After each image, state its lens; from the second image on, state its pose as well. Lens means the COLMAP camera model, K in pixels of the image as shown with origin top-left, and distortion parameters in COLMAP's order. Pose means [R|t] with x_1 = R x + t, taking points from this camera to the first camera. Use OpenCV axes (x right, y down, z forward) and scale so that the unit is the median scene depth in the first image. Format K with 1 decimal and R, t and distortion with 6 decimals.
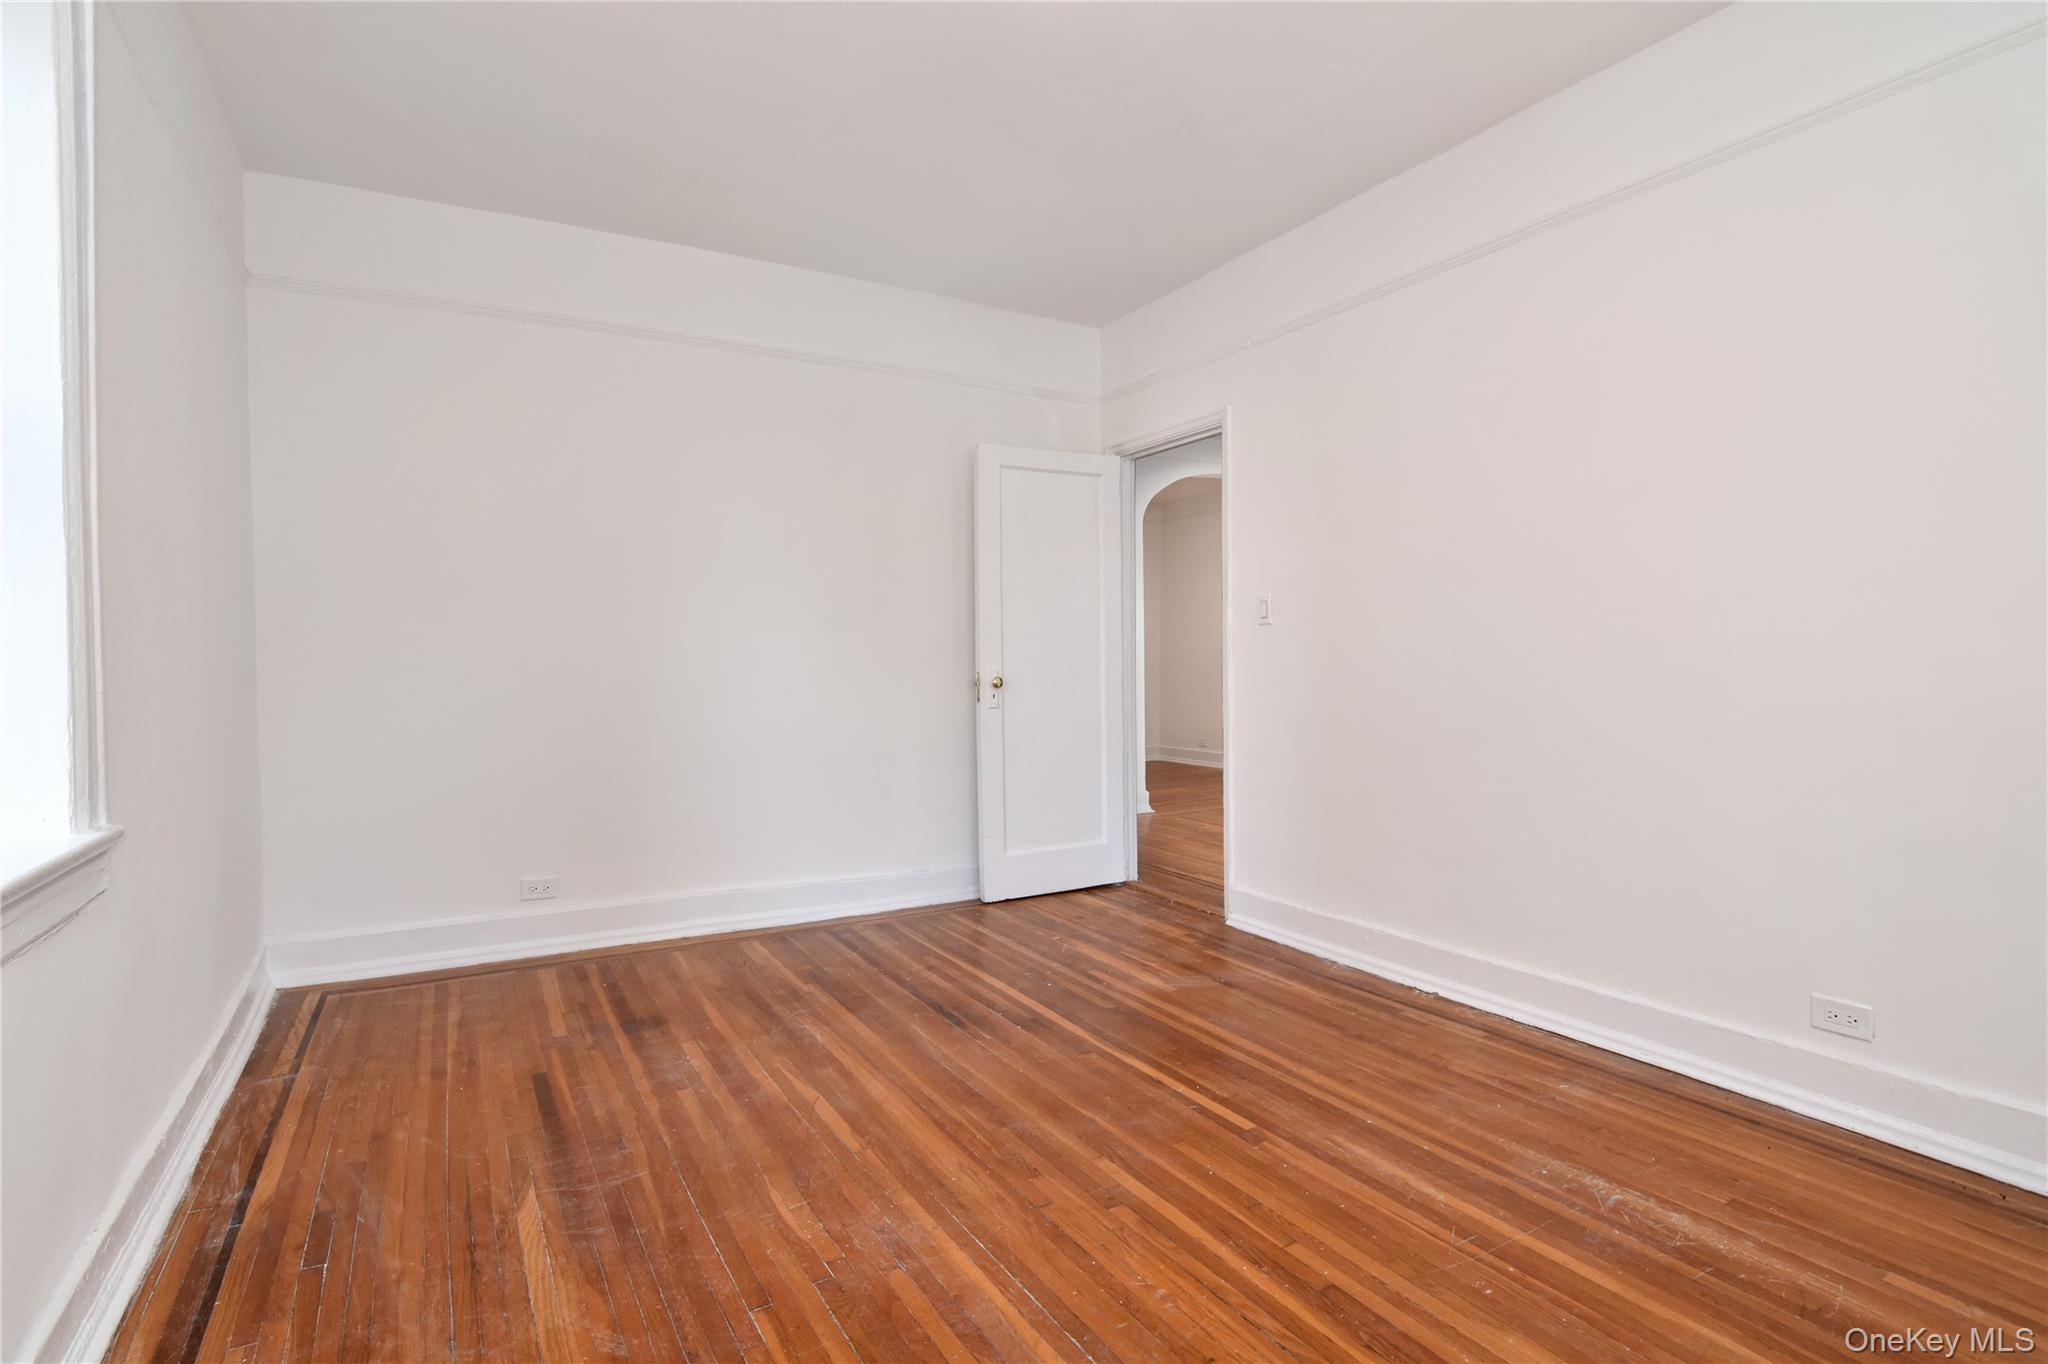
lens RADIAL K [[987.3, 0, 1018.8], [0, 987.3, 676.7], [0, 0, 1]] dist [-0.001911, -0.013854]
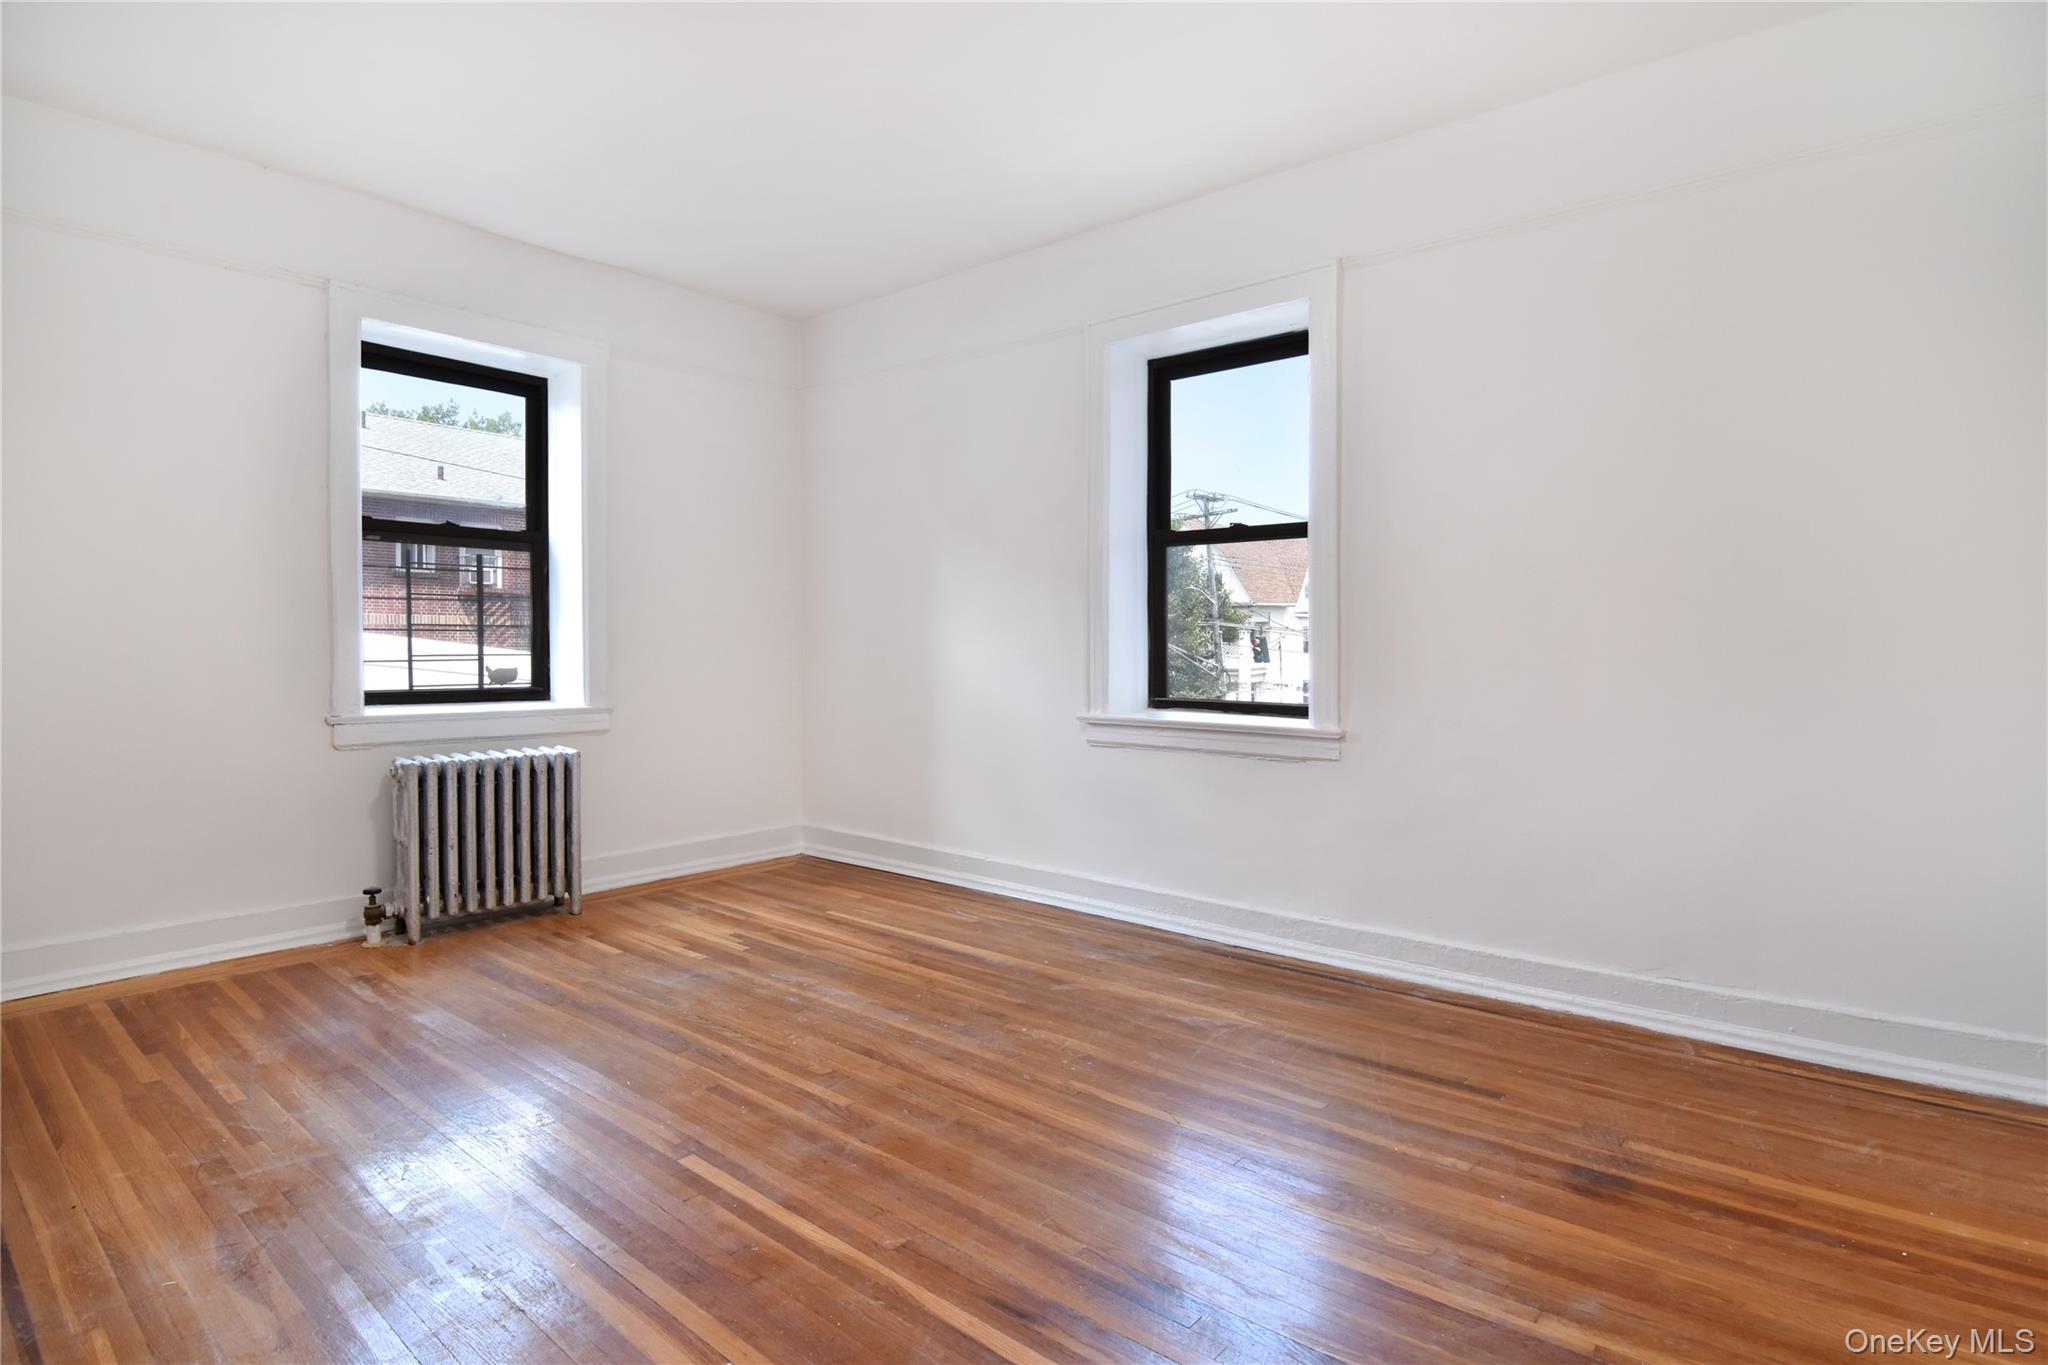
lens RADIAL K [[987.3, 0, 1018.8], [0, 987.3, 677.2], [0, 0, 1]] dist [-0.001911, -0.013854]
pose [[-0.938853, 0.015647, -0.343961, 0.245281], [0.005730, 0.999539, 0.029829, -0.001883], [0.344269, 0.026035, -0.938510, 1.878768]]
